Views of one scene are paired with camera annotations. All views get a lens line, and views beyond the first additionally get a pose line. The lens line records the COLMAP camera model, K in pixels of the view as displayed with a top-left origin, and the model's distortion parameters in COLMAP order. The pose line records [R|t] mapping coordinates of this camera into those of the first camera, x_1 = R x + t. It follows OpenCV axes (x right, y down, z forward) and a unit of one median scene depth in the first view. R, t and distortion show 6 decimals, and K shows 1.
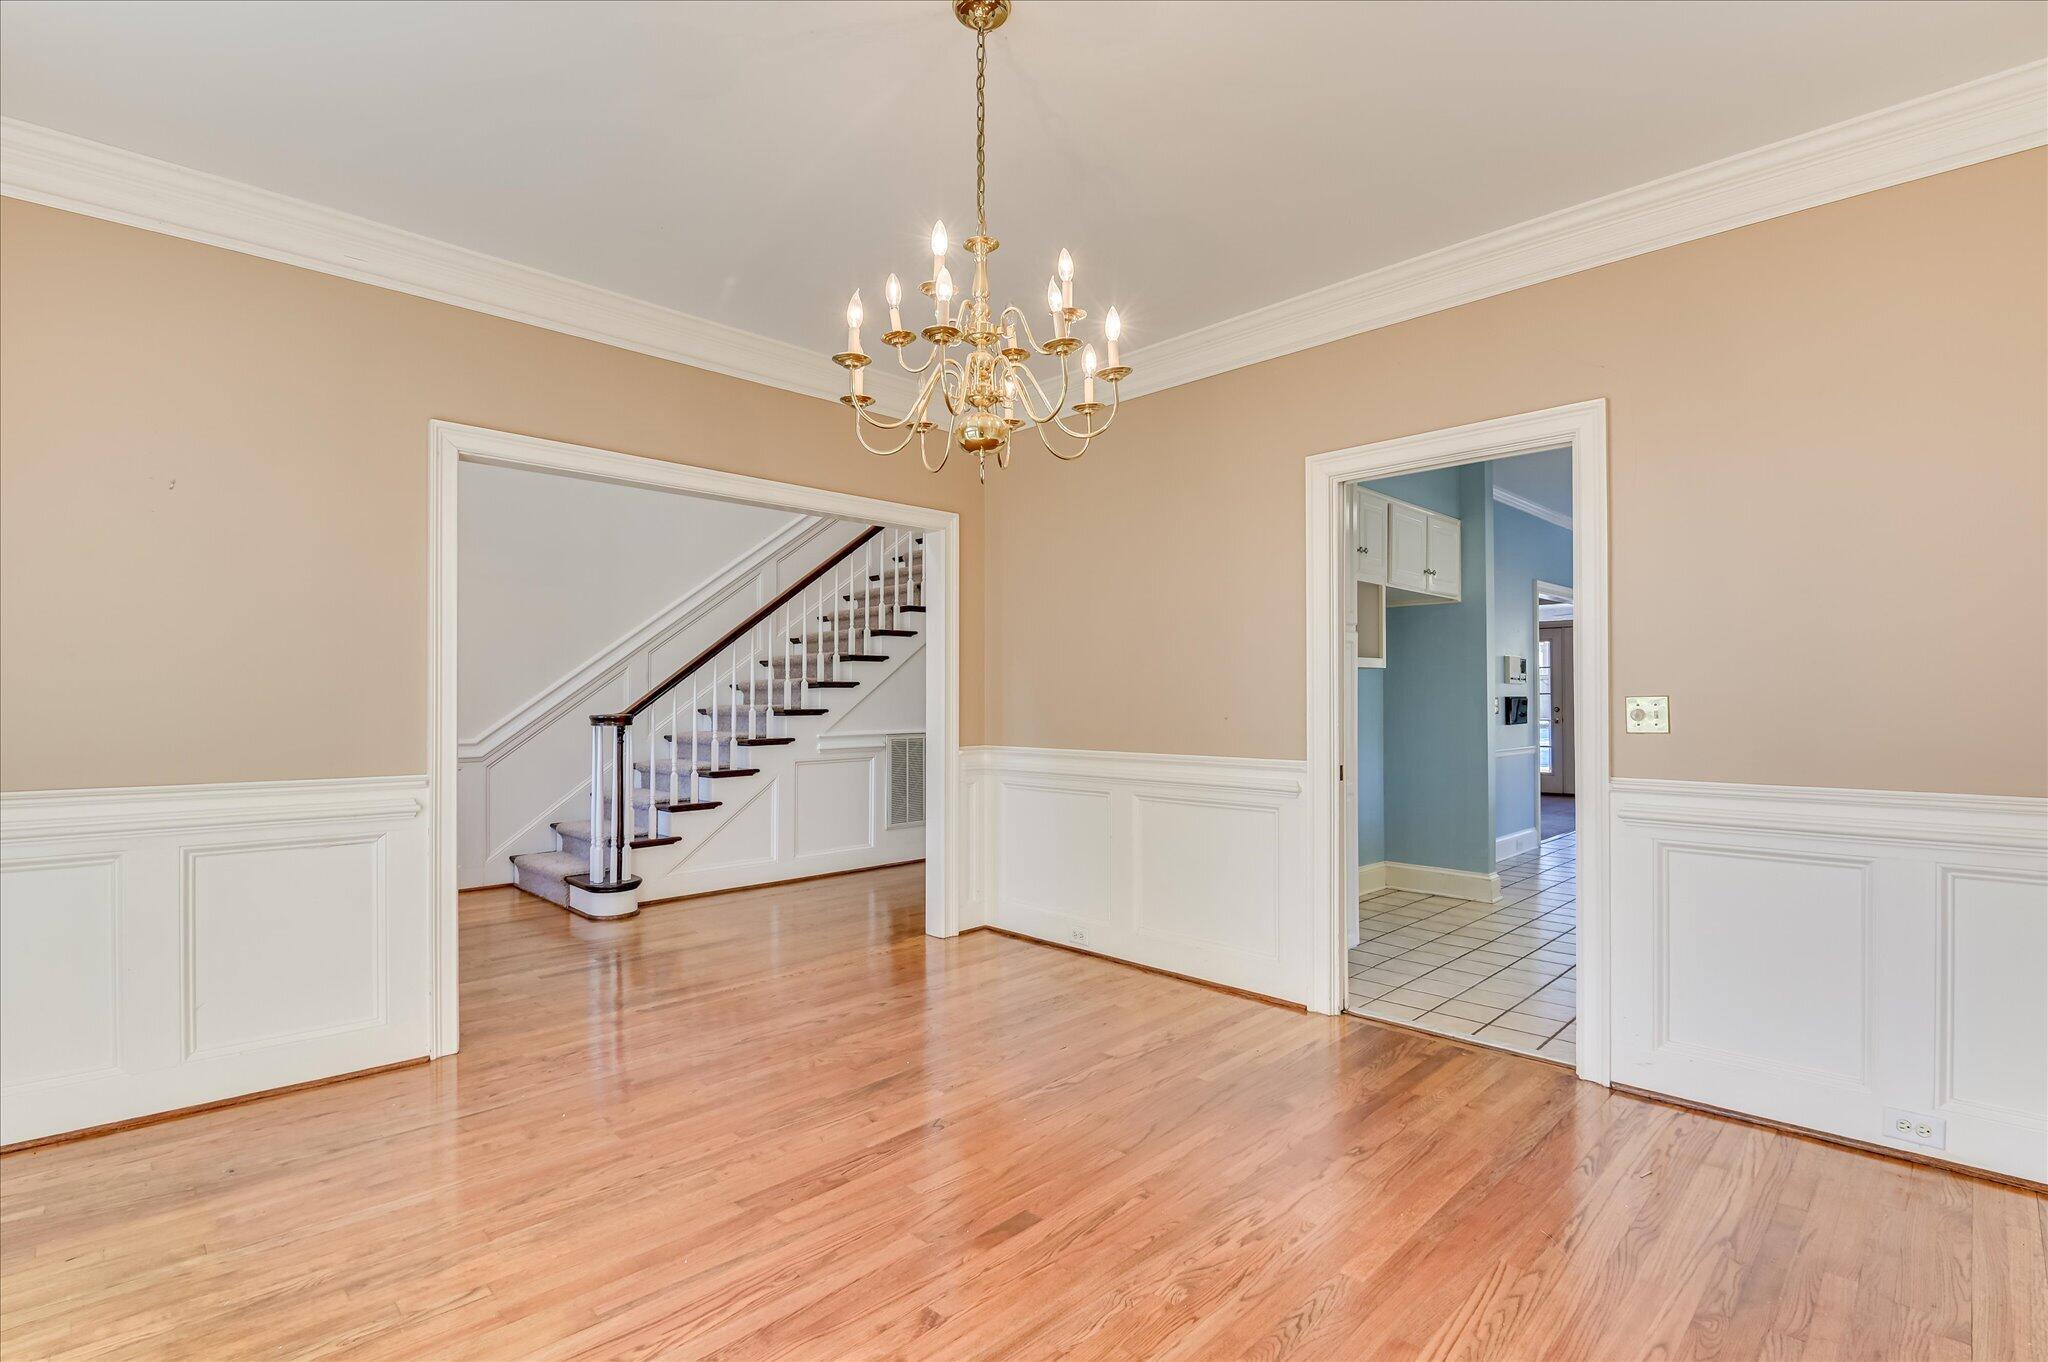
lens RADIAL K [[958.5, 0, 1017.3], [0, 958.5, 688.2], [0, 0, 1]] dist [0.033490, -0.027665]
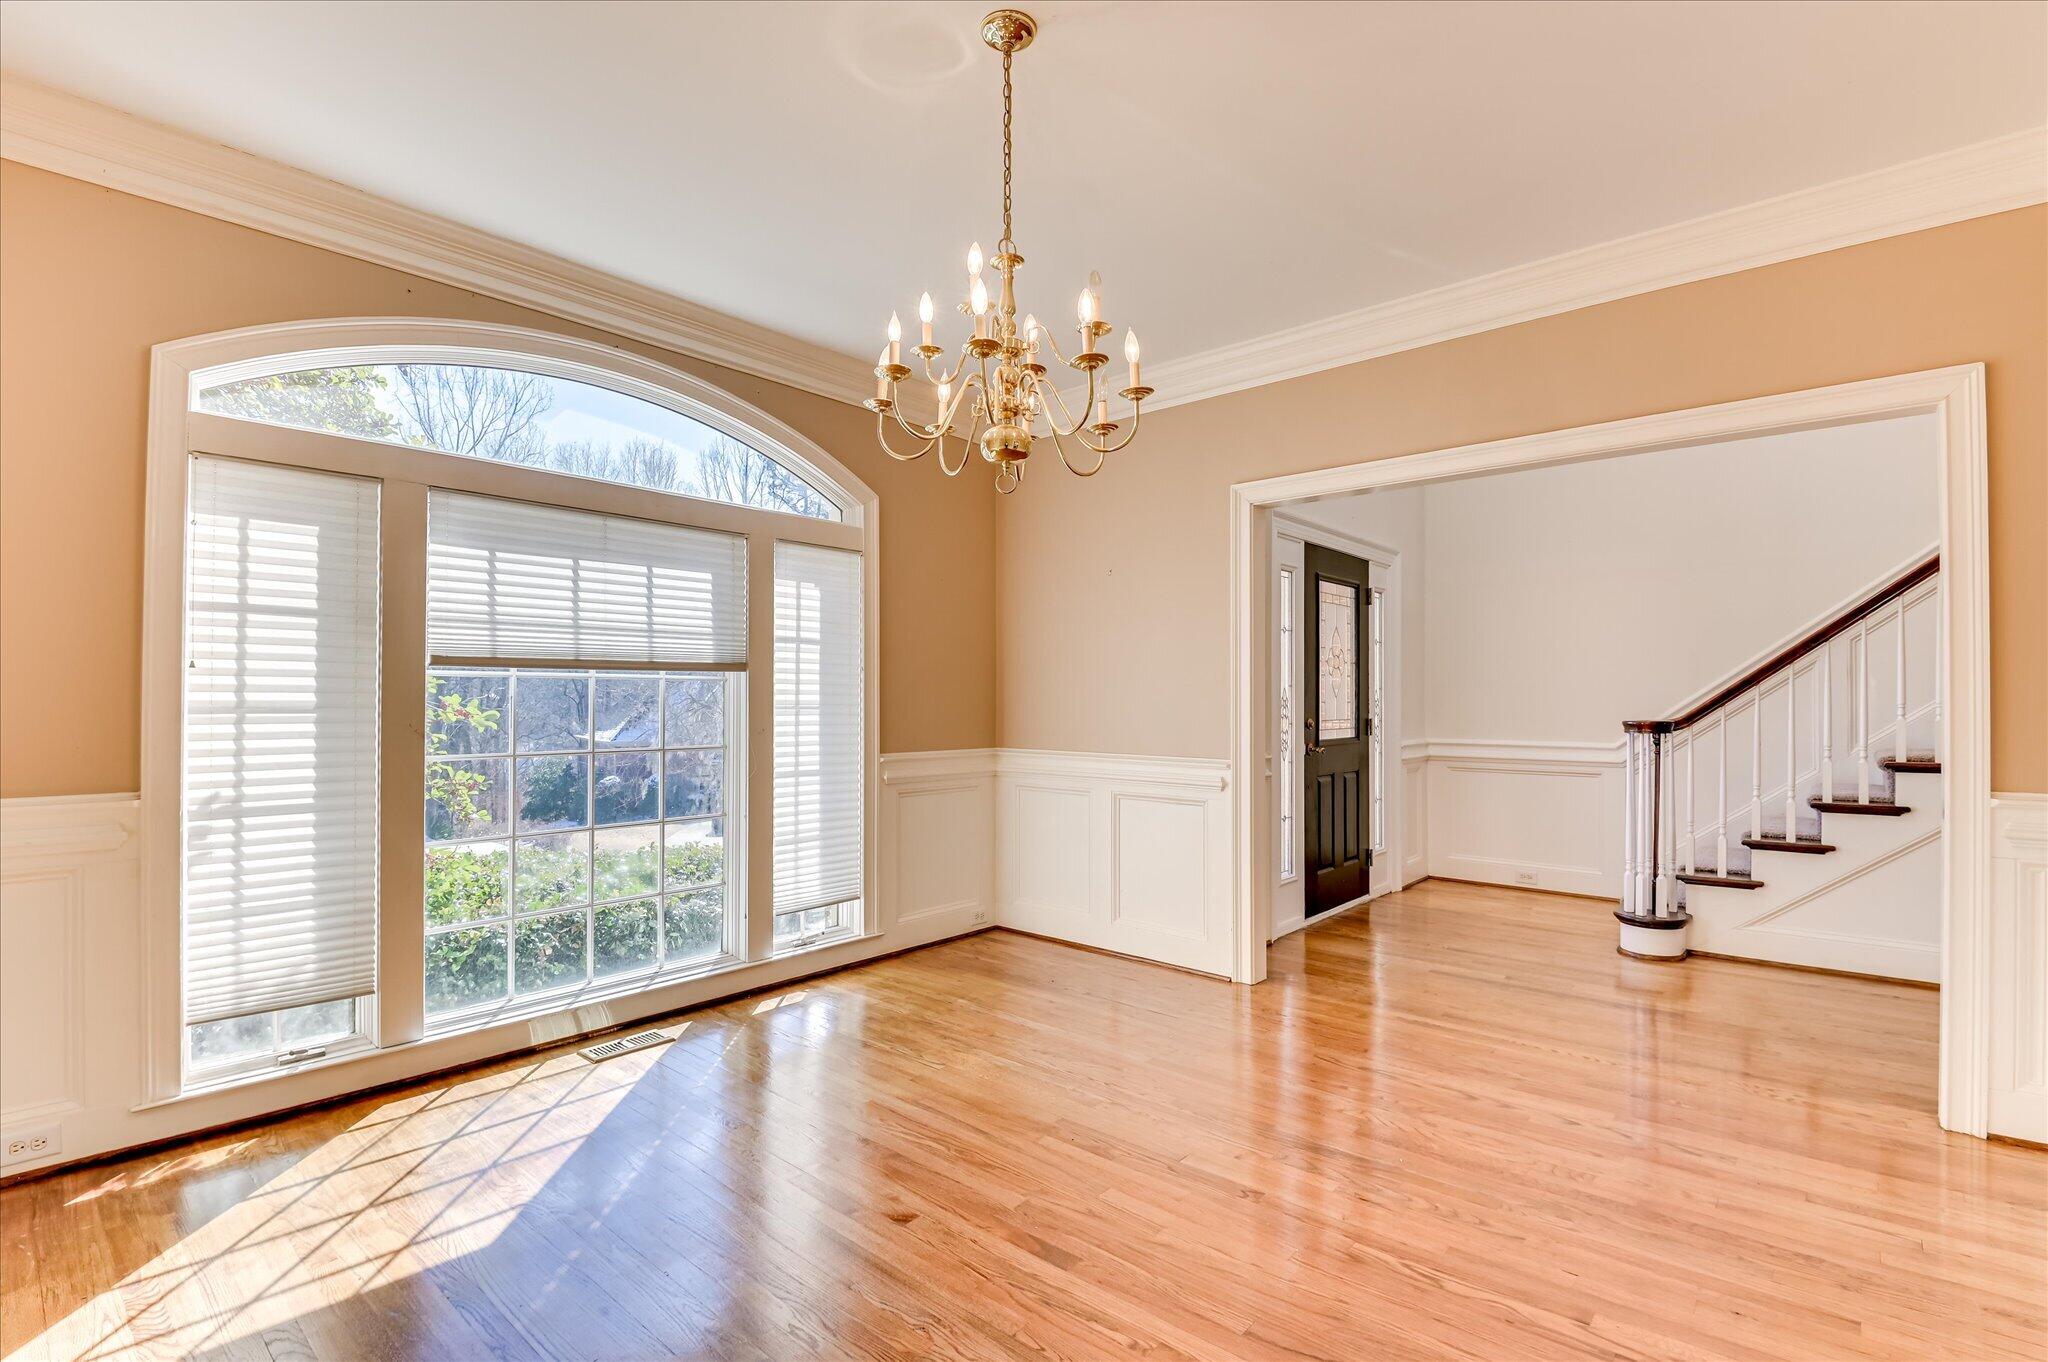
lens RADIAL K [[958.5, 0, 1017.3], [0, 958.5, 688.2], [0, 0, 1]] dist [0.033490, -0.027665]
pose [[0.064398, -0.014696, -0.997816, 0.710973], [0.012317, 0.999827, -0.013930, 0.006832], [0.997848, -0.011393, 0.064568, 0.676250]]
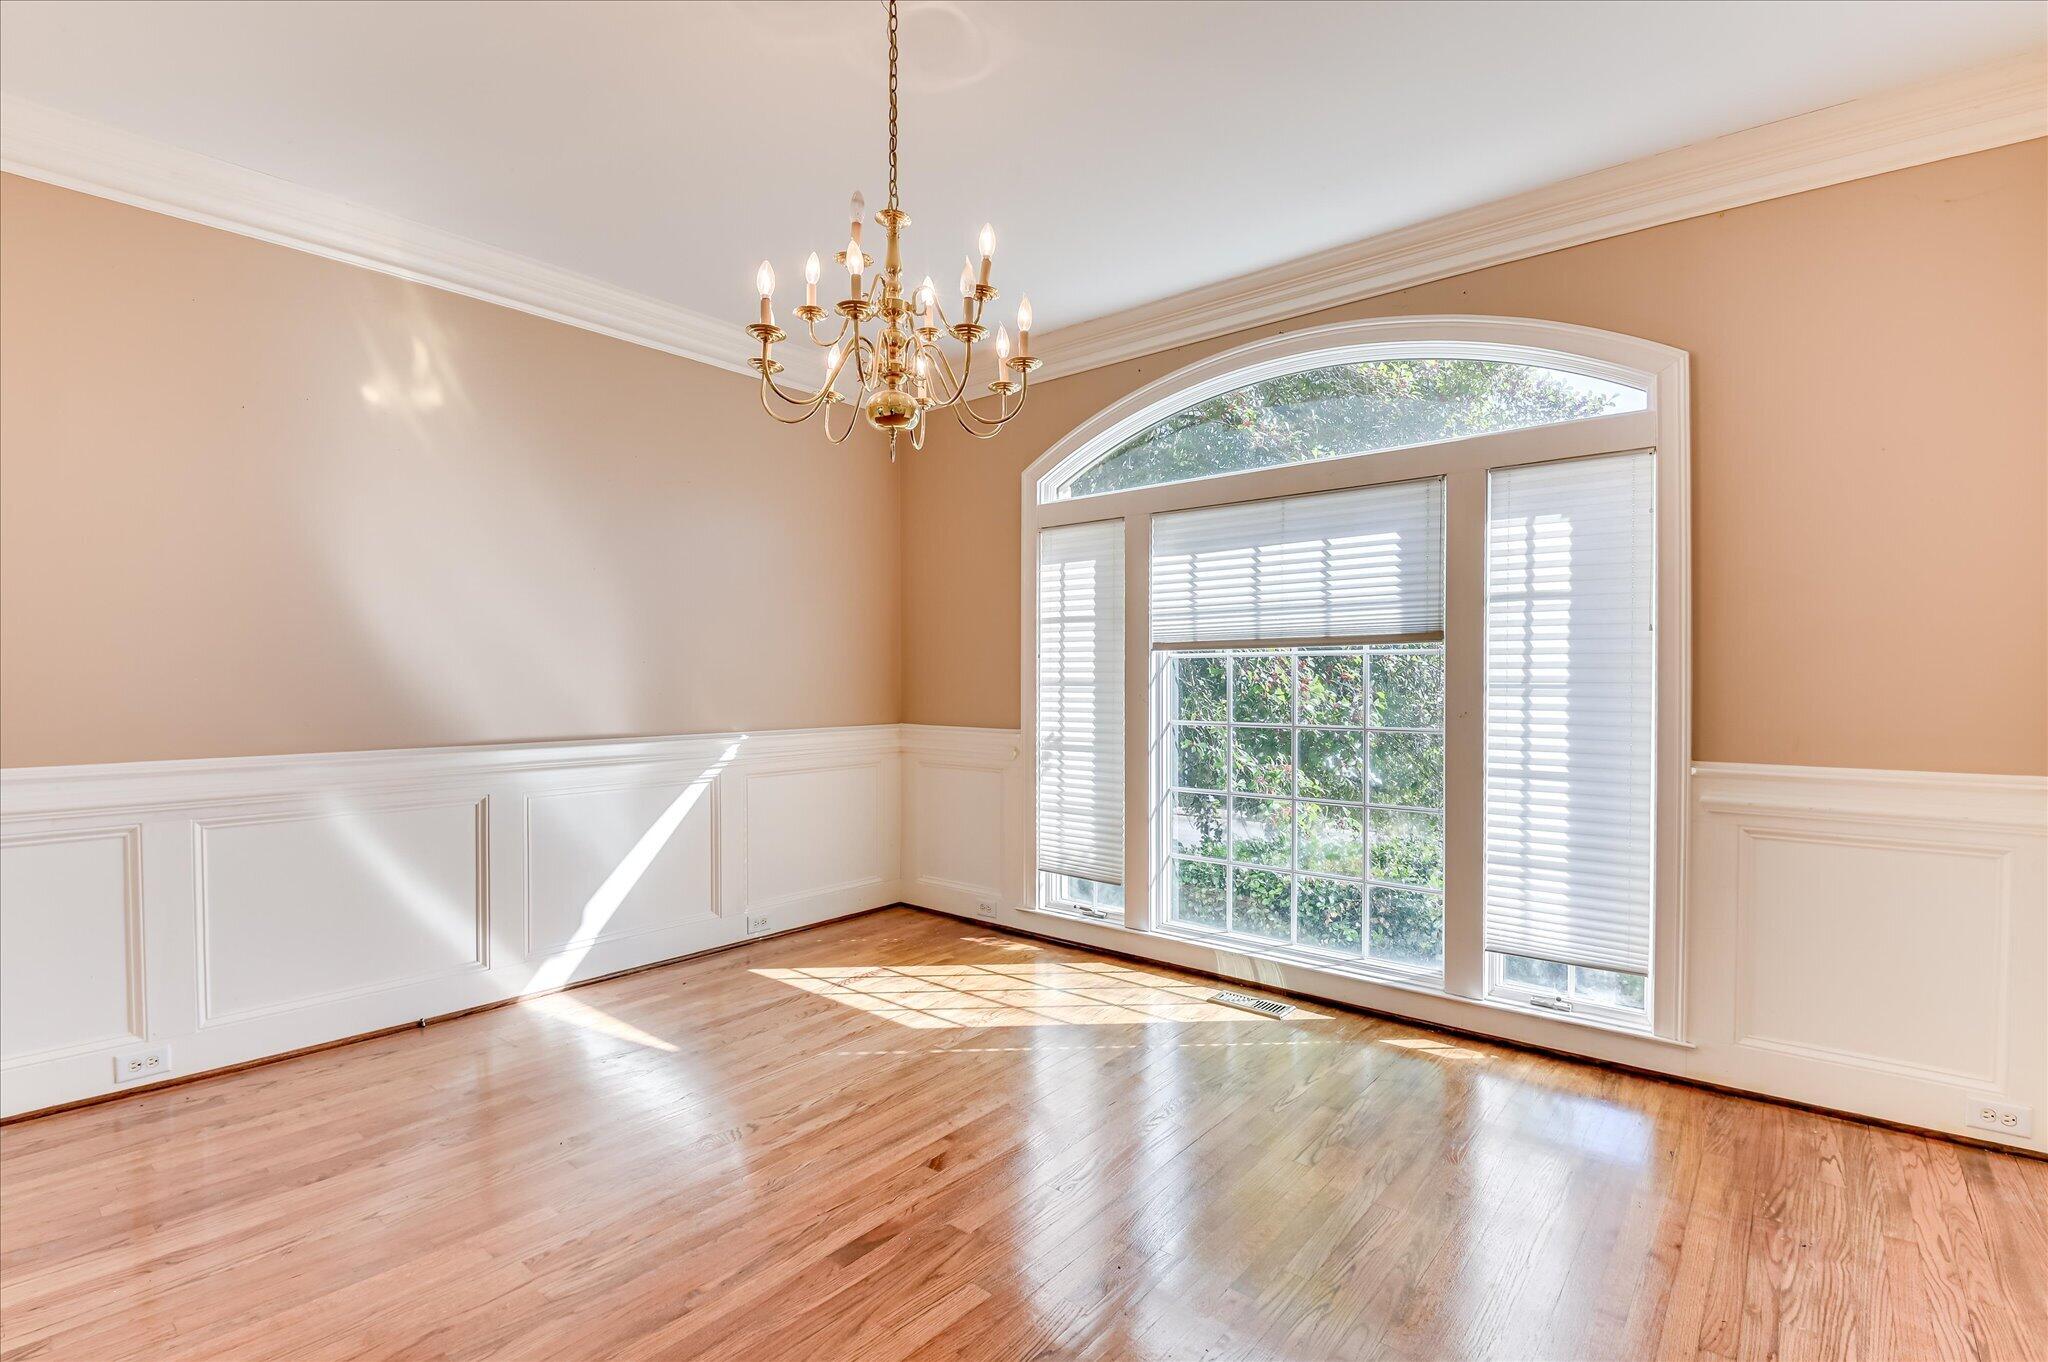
lens RADIAL K [[958.5, 0, 1017.3], [0, 958.5, 688.2], [0, 0, 1]] dist [0.033490, -0.027665]
pose [[-0.996073, 0.001802, -0.088520, -0.054658], [0.001907, 0.999998, -0.001099, 0.014106], [0.088518, -0.001264, -0.996074, 1.441815]]
